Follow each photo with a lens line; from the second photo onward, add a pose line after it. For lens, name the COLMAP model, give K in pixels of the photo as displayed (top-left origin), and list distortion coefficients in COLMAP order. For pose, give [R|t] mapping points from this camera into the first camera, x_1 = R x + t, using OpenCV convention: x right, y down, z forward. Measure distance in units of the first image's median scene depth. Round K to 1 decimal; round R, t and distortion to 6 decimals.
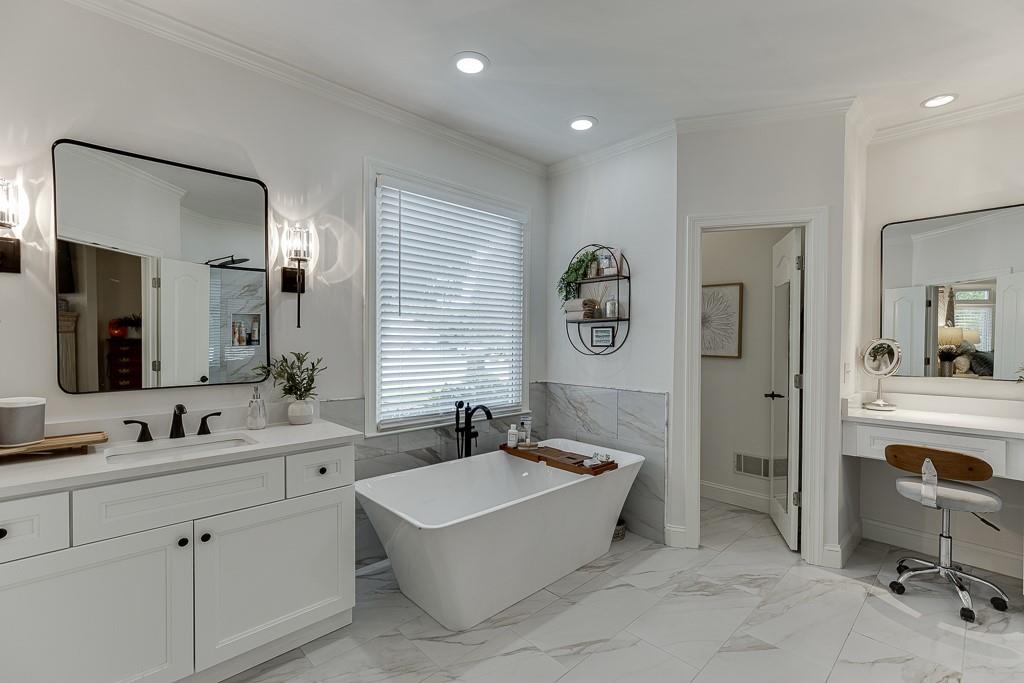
lens RADIAL K [[454.9, 0, 518.7], [0, 454.9, 345.5], [0, 0, 1]] dist [0.002088, -0.000028]
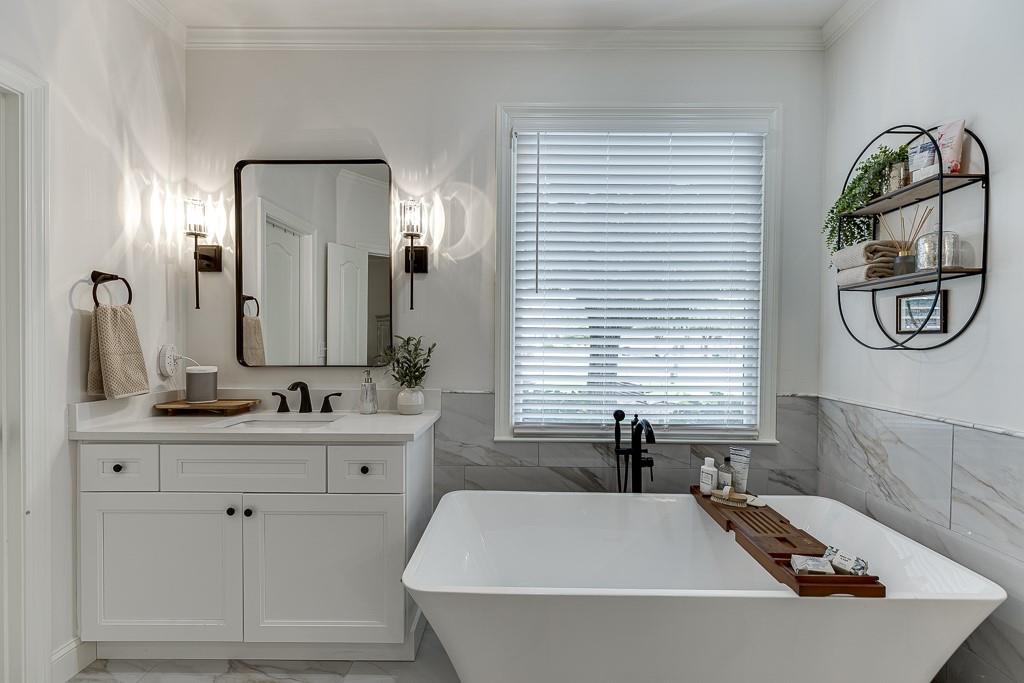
lens RADIAL K [[454.9, 0, 518.7], [0, 454.9, 345.5], [0, 0, 1]] dist [0.002088, -0.000028]
pose [[0.713442, 0.009113, -0.700655, 0.248737], [-0.012995, 0.999916, -0.000227, 0.024256], [0.700594, 0.009267, 0.713500, 0.388075]]
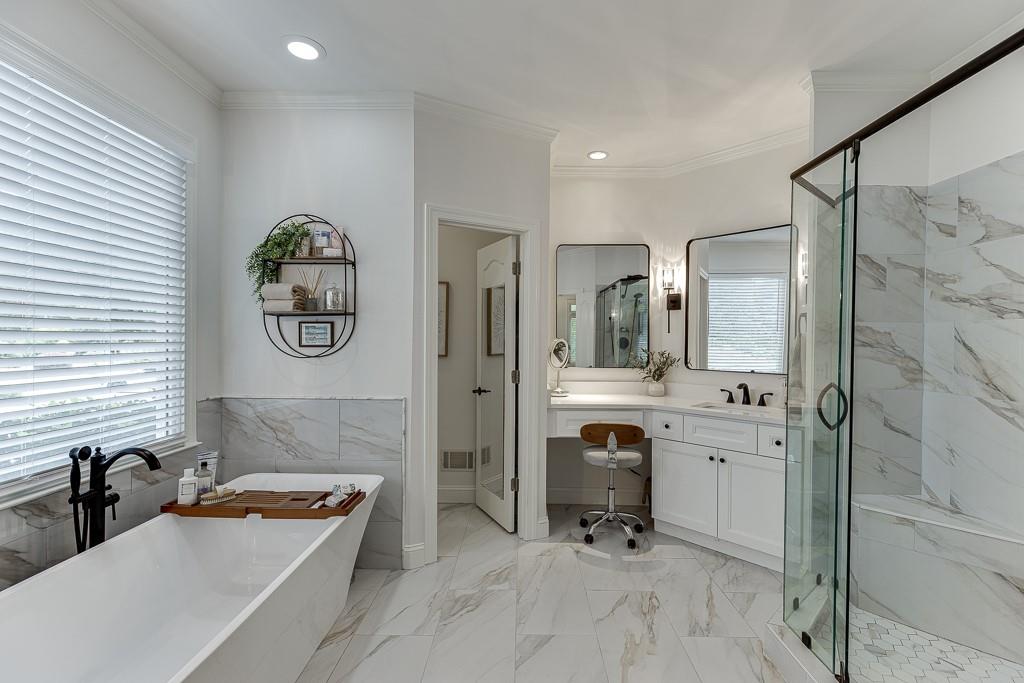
lens RADIAL K [[454.9, 0, 518.7], [0, 454.9, 345.5], [0, 0, 1]] dist [0.002088, -0.000028]
pose [[0.701535, -0.009619, 0.712570, -0.149524], [0.005280, 0.999952, 0.008300, -0.004982], [-0.712615, -0.002060, 0.701552, 0.221048]]
